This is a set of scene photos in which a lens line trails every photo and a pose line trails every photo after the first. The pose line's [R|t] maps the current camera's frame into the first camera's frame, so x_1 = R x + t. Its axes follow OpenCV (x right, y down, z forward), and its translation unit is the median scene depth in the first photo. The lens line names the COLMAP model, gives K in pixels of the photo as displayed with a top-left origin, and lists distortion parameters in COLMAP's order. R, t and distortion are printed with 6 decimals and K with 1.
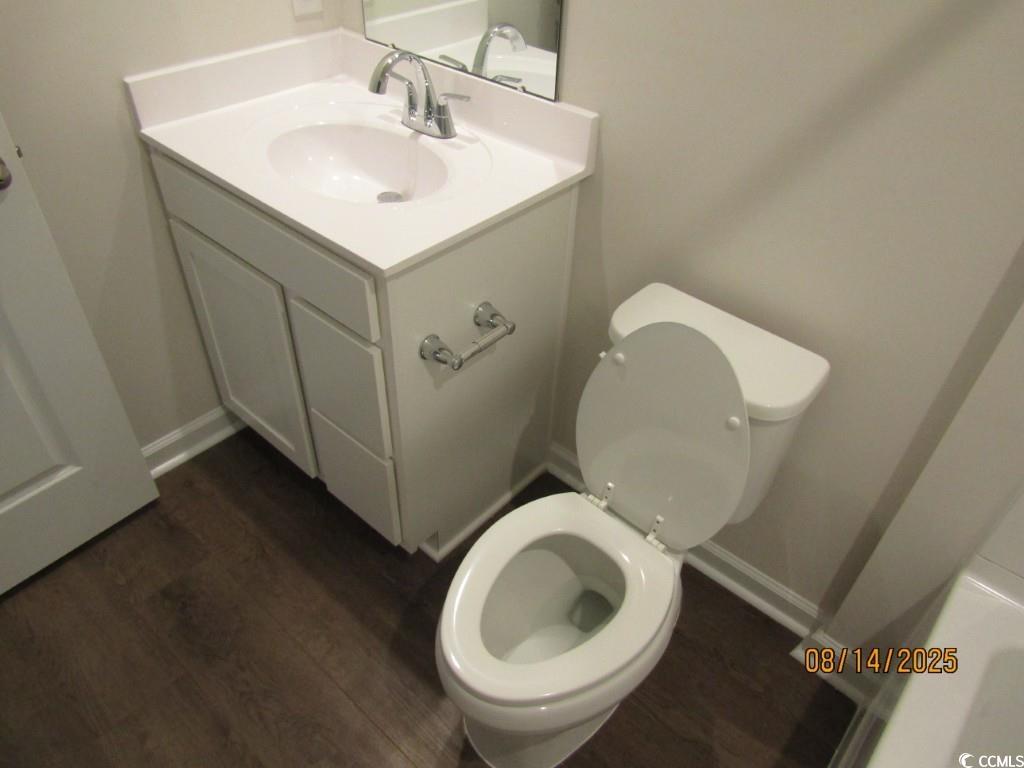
lens RADIAL K [[721.6, 0, 507.9], [0, 721.6, 379.8], [0, 0, 1]] dist [-0.018366, 0.000613]
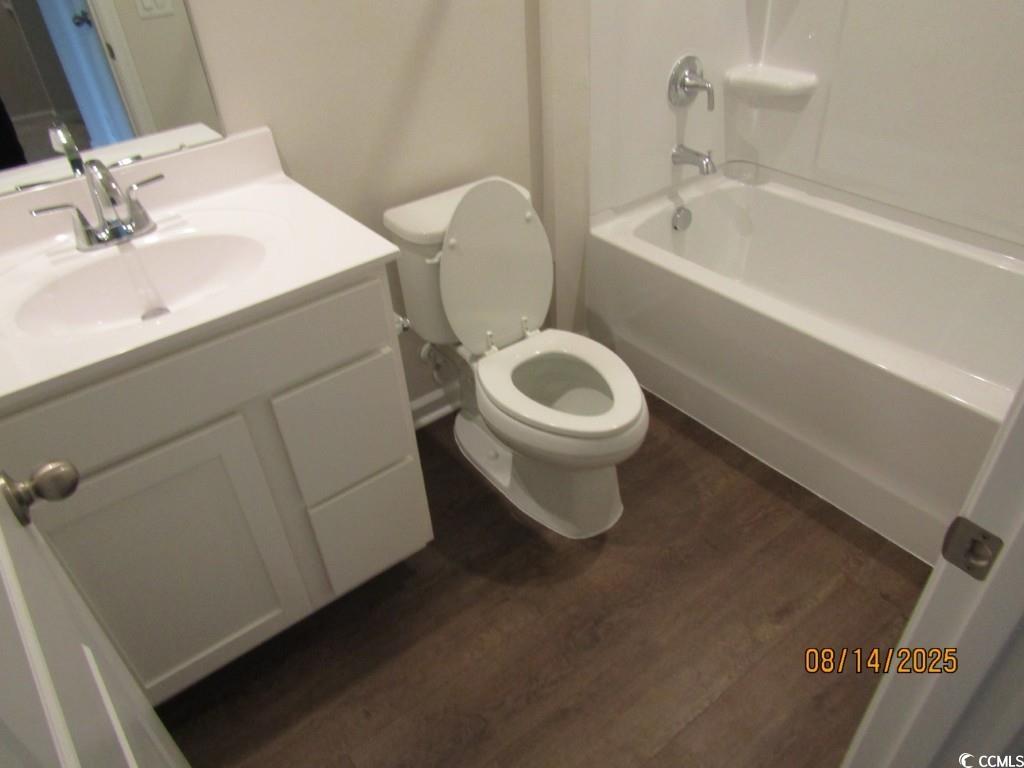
lens RADIAL K [[721.6, 0, 507.9], [0, 721.6, 379.8], [0, 0, 1]] dist [-0.018366, 0.000613]
pose [[0.195221, -0.623038, 0.757438, -0.913270], [0.686620, 0.638285, 0.348059, -0.240107], [-0.700316, 0.452123, 0.552397, 0.266786]]
